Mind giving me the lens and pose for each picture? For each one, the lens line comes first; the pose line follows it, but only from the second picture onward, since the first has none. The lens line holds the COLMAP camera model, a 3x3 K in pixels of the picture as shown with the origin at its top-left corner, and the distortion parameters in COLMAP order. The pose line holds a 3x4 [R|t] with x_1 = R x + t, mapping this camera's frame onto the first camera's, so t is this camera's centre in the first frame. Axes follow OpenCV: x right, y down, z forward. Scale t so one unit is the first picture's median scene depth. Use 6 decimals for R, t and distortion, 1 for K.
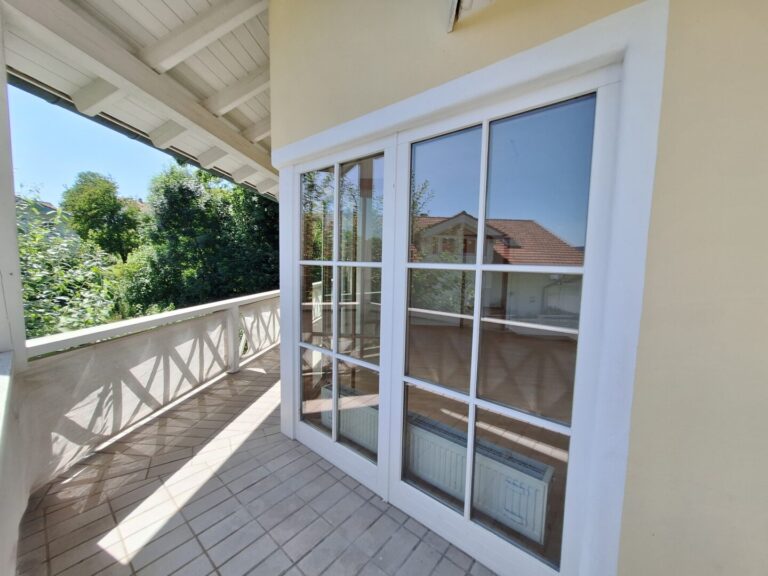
lens RADIAL K [[304.1, 0, 387.8], [0, 304.1, 289.1], [0, 0, 1]] dist [0.001117, -0.000279]
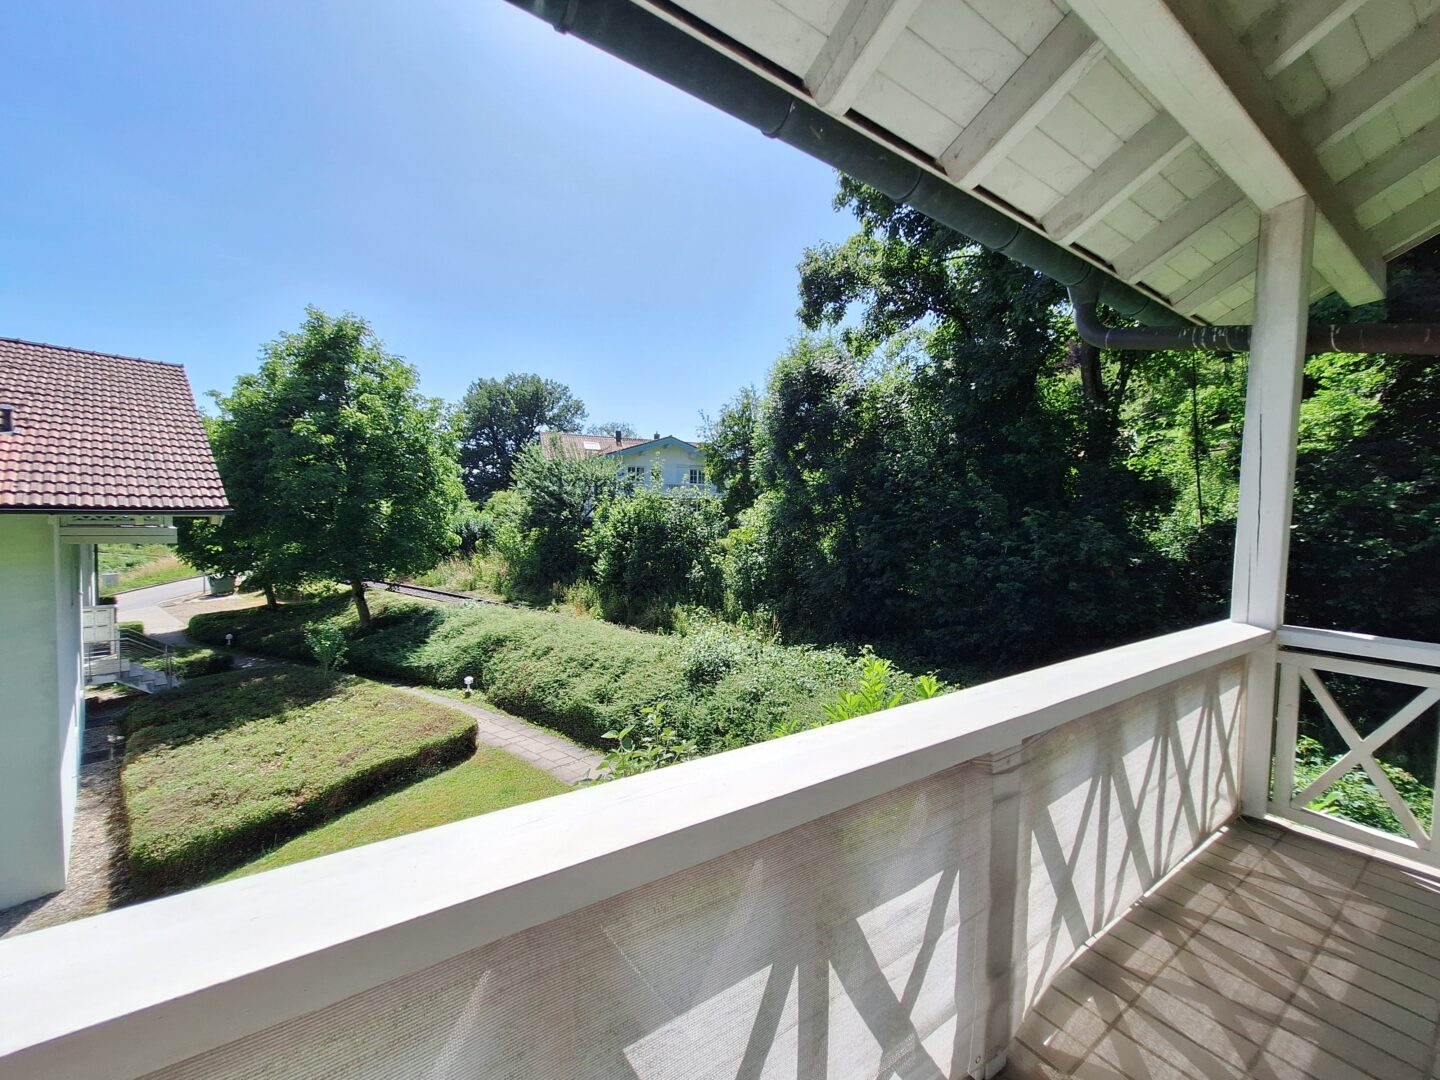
lens RADIAL K [[570.2, 0, 730.6], [0, 570.2, 546.2], [0, 0, 1]] dist [0.001117, -0.000279]
pose [[0.639226, 0.034441, -0.768247, -0.043951], [-0.075848, 0.996949, -0.018416, -0.027741], [0.765269, 0.070042, 0.639888, 0.321983]]
